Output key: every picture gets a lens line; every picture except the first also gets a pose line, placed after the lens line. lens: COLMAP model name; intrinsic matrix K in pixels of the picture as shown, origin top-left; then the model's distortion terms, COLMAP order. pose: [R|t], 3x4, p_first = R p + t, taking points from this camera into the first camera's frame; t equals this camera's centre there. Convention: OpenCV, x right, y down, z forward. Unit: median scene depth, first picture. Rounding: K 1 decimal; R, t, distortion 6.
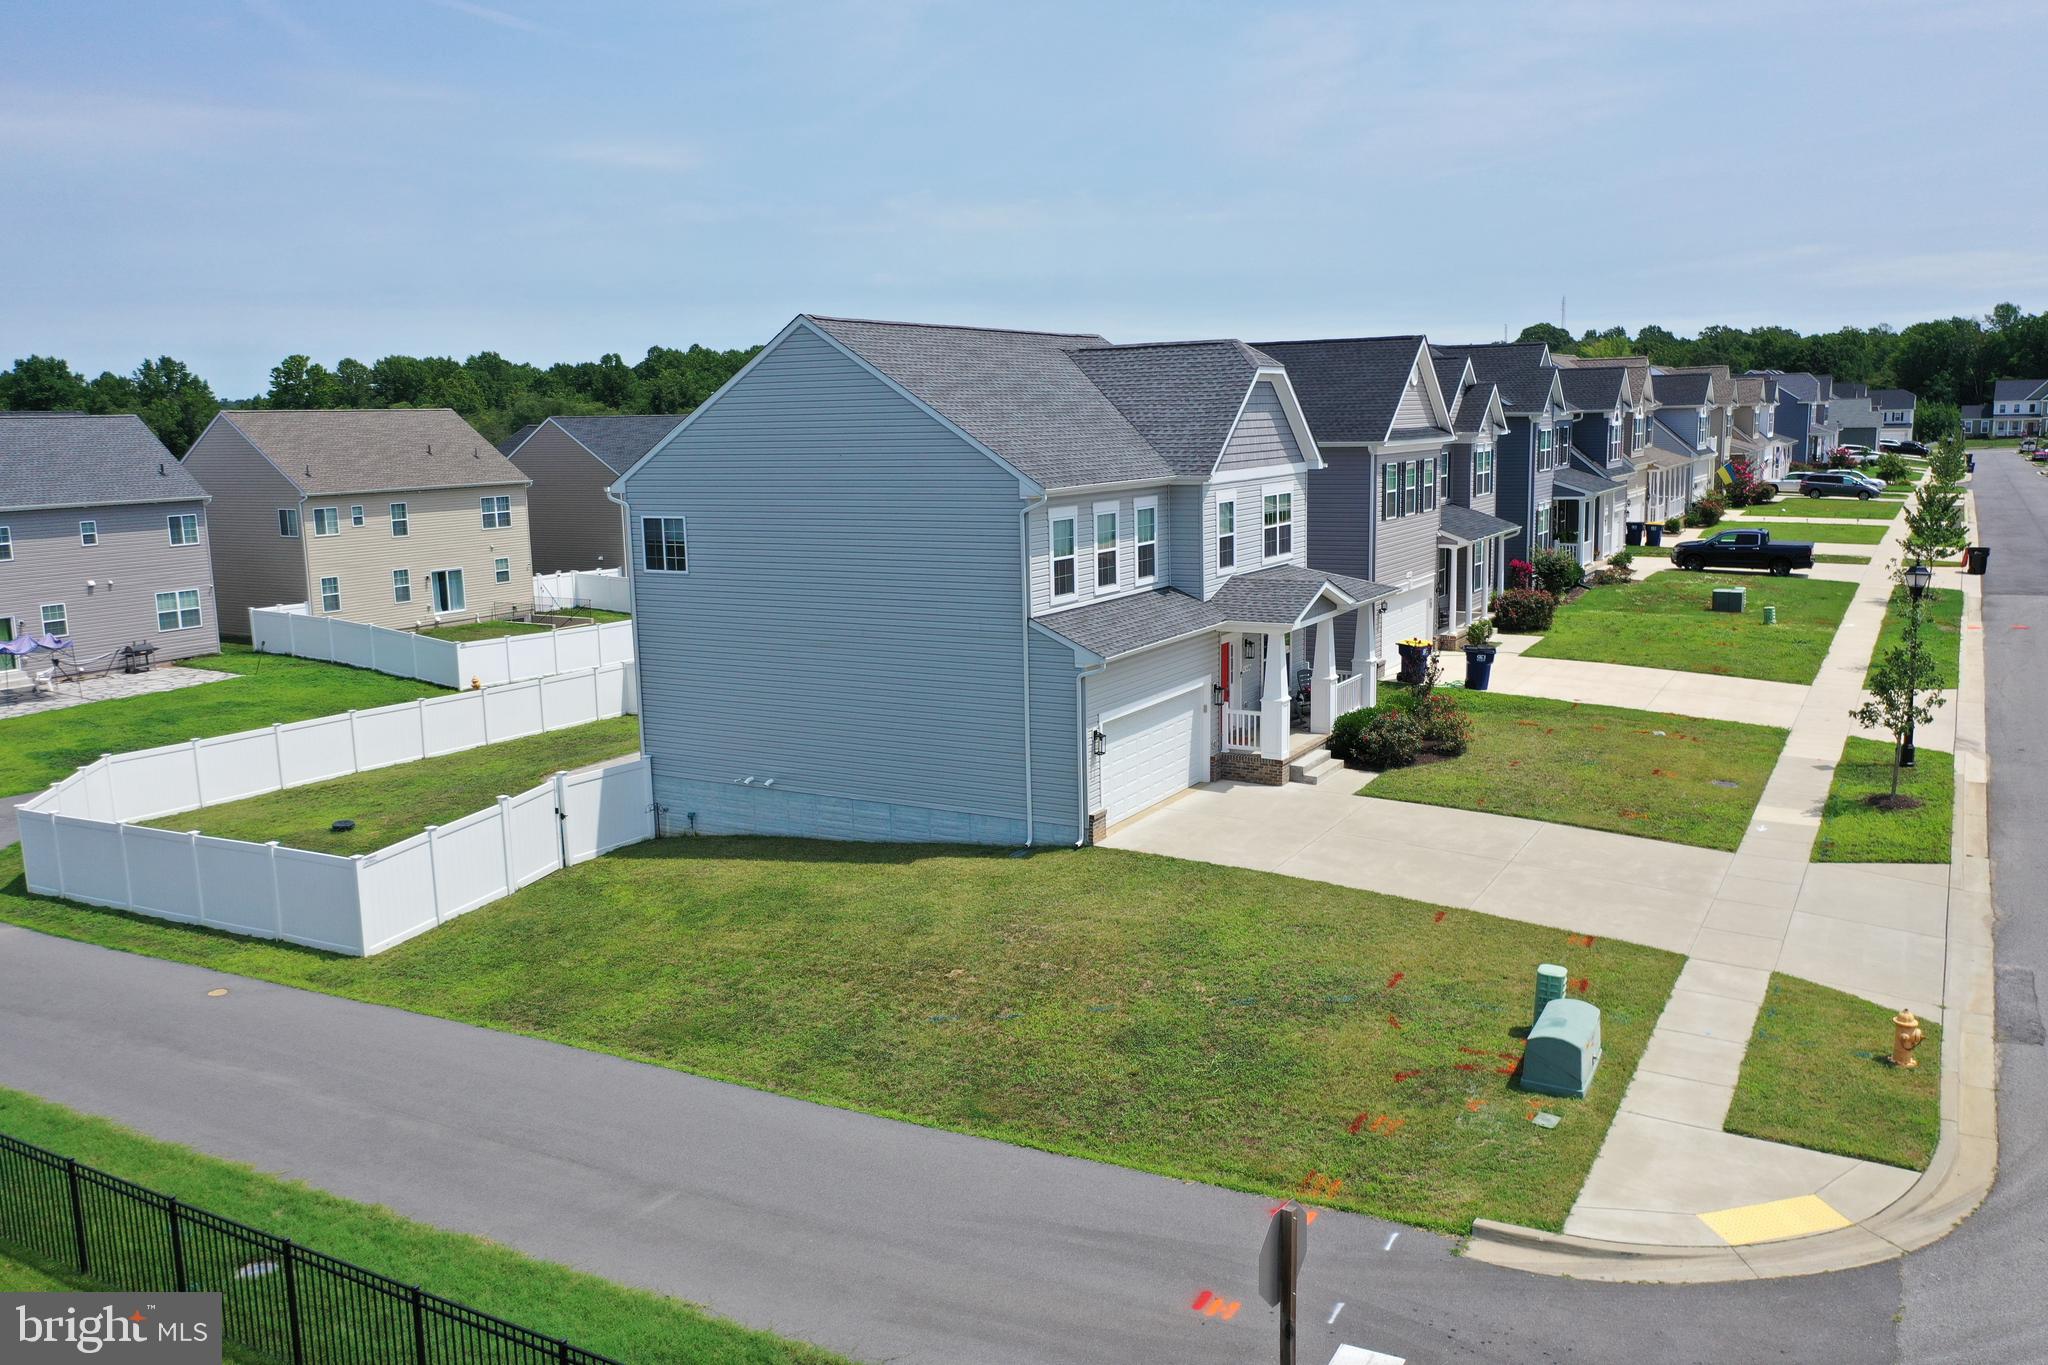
lens RADIAL K [[1618.6, 0, 1024.0], [0, 1618.6, 682.5], [0, 0, 1]] dist [-0.002281, -0.001544]
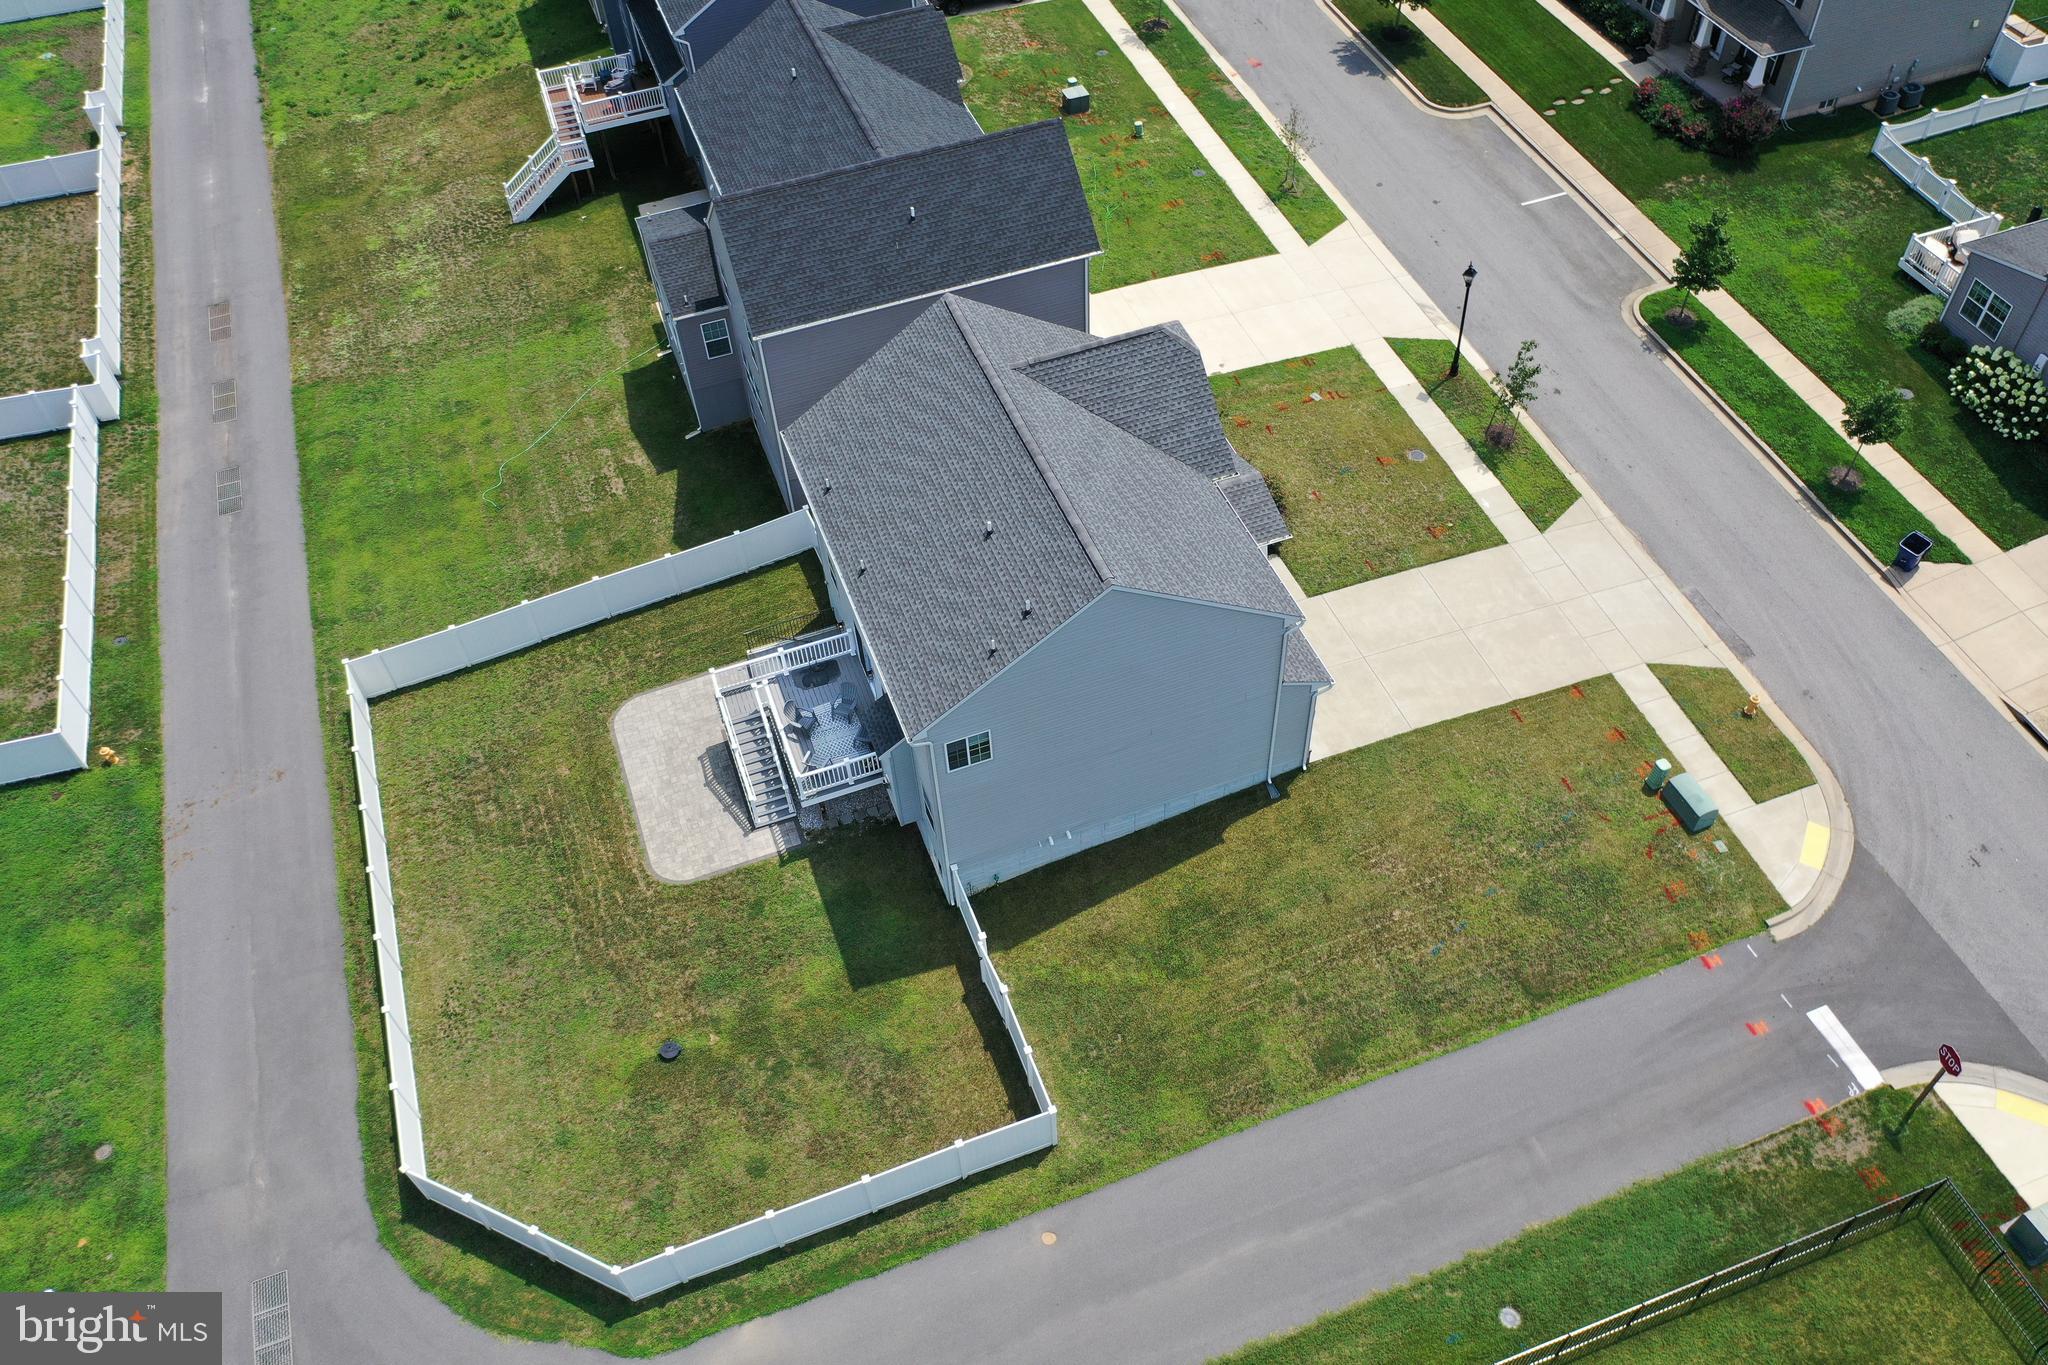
lens RADIAL K [[1604.7, 0, 1026.7], [0, 1604.7, 692.7], [0, 0, 1]] dist [-0.011408, 0.007811]
pose [[0.637834, -0.589984, 0.495062, -0.665525], [0.150307, 0.725789, 0.671296, -0.798422], [-0.755365, -0.353764, 0.551612, 0.289393]]
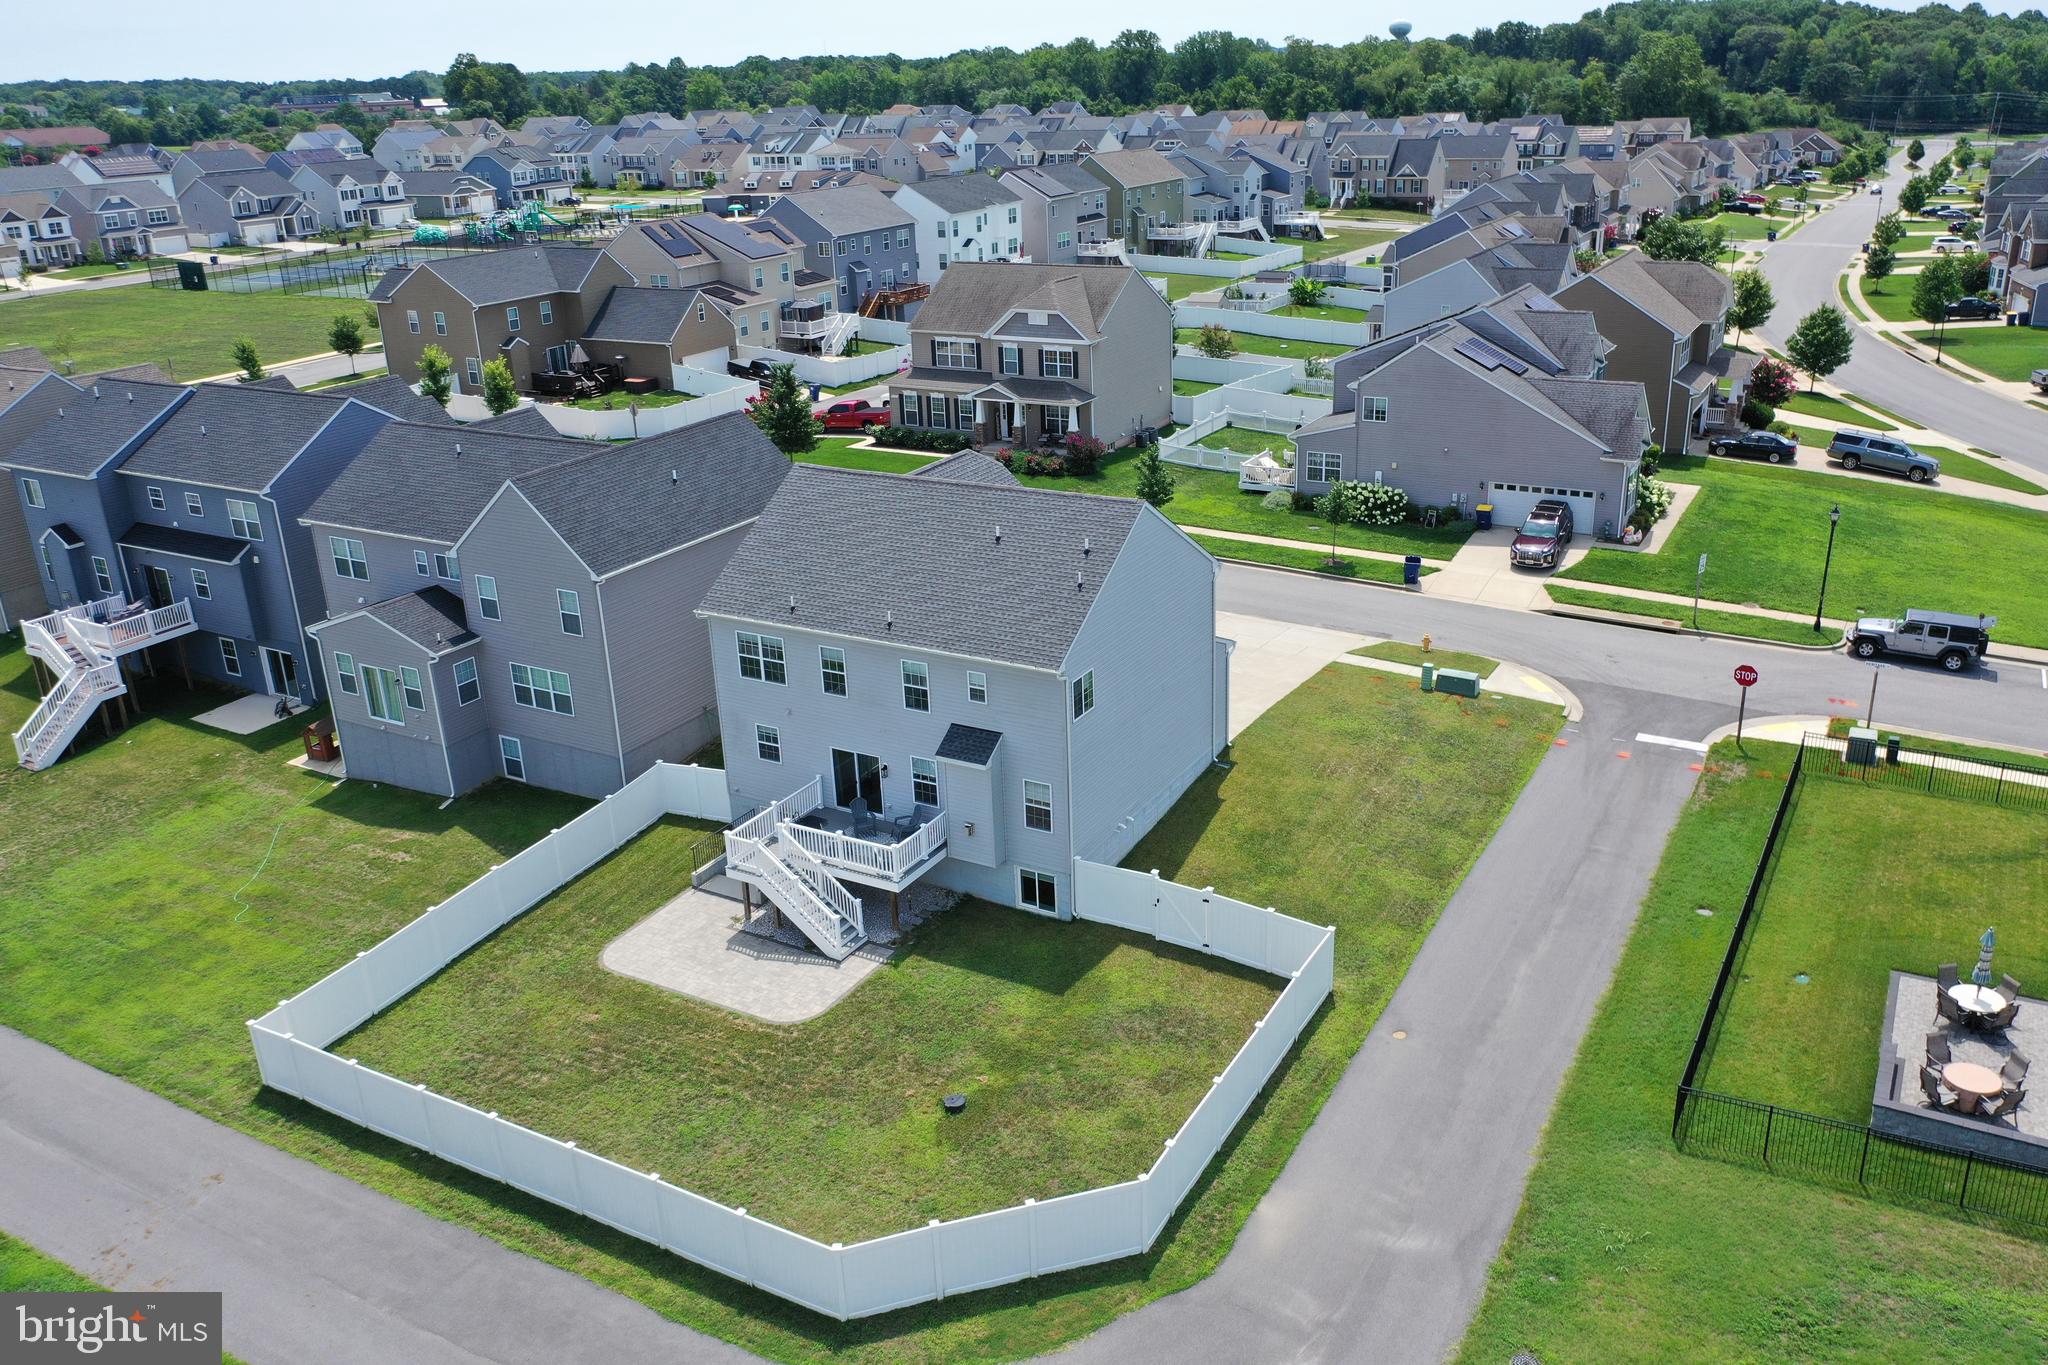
lens RADIAL K [[1618.6, 0, 1024.0], [0, 1618.6, 682.5], [0, 0, 1]] dist [-0.002281, -0.001544]
pose [[0.000848, -0.339121, 0.940742, -1.268439], [0.198405, 0.922098, 0.332221, -0.471455], [-0.980120, 0.186366, 0.068065, 0.841907]]
